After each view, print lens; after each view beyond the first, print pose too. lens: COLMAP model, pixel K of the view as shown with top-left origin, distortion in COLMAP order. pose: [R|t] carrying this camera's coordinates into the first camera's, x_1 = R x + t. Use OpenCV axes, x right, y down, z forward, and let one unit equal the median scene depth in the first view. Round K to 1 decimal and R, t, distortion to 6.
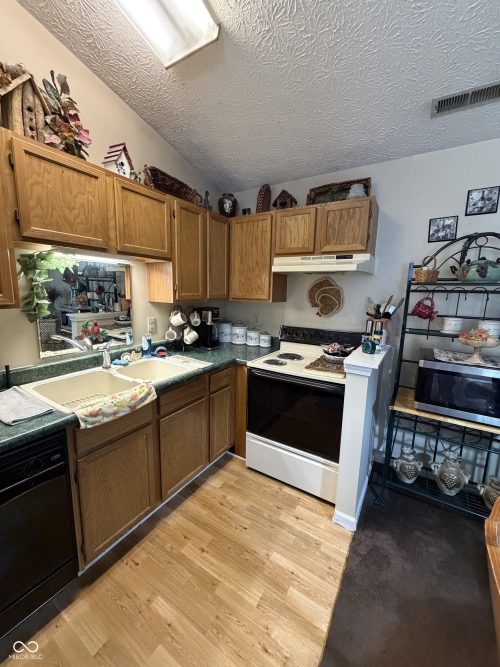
lens RADIAL K [[265.6, 0, 251.0], [0, 265.6, 331.9], [0, 0, 1]] dist [0.001260, -0.000130]
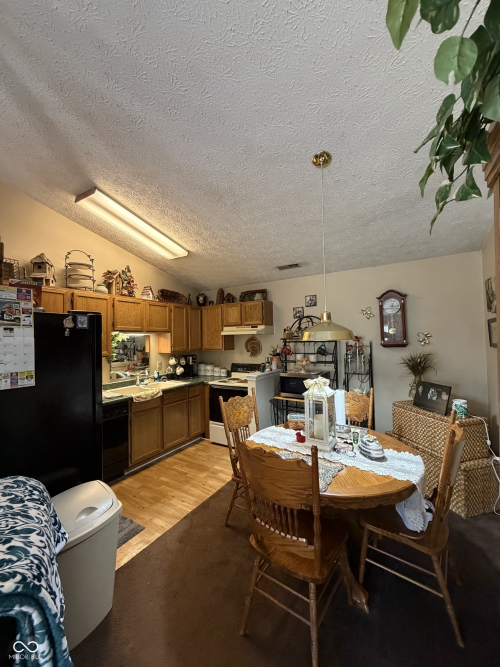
lens RADIAL K [[265.6, 0, 251.0], [0, 265.6, 331.9], [0, 0, 1]] dist [0.001260, -0.000130]
pose [[0.999082, -0.042788, 0.002056, 0.313460], [0.042435, 0.981970, -0.184210, 0.129806], [0.005863, 0.184129, 0.982885, -0.988521]]
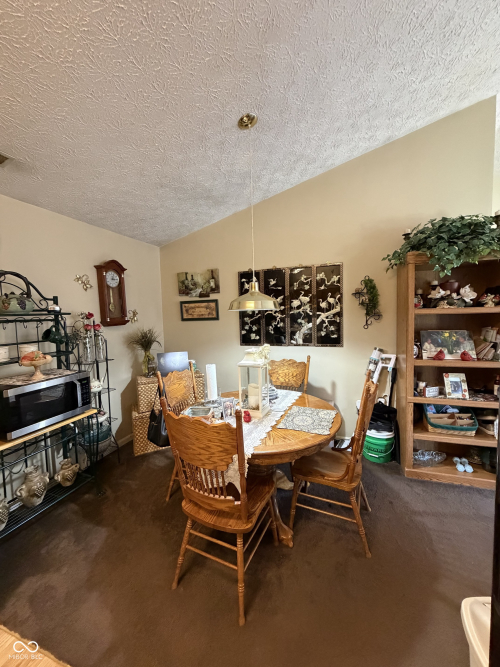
lens RADIAL K [[265.6, 0, 251.0], [0, 265.6, 331.9], [0, 0, 1]] dist [0.001260, -0.000130]
pose [[-0.207039, -0.086853, 0.974470, -0.394994], [0.177218, 0.976244, 0.124664, -0.055163], [-0.962148, 0.198503, -0.186729, 0.193745]]
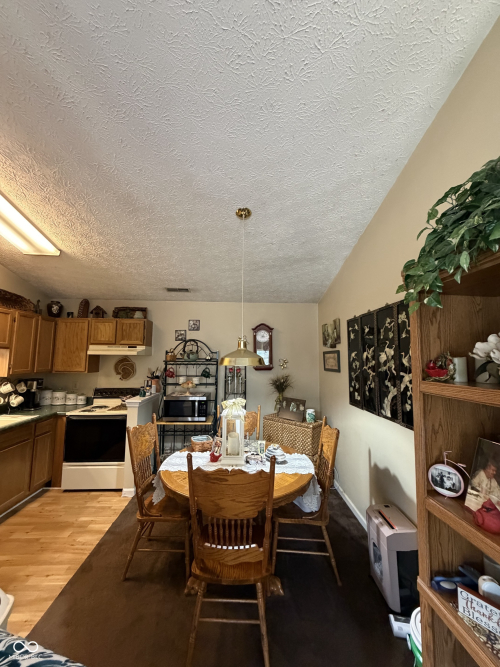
lens RADIAL K [[265.6, 0, 251.0], [0, 265.6, 331.9], [0, 0, 1]] dist [0.001260, -0.000130]
pose [[0.826708, 0.040733, 0.561154, -0.013478], [0.098877, 0.971335, -0.216176, 0.101325], [-0.553874, 0.234200, 0.798983, -0.973905]]
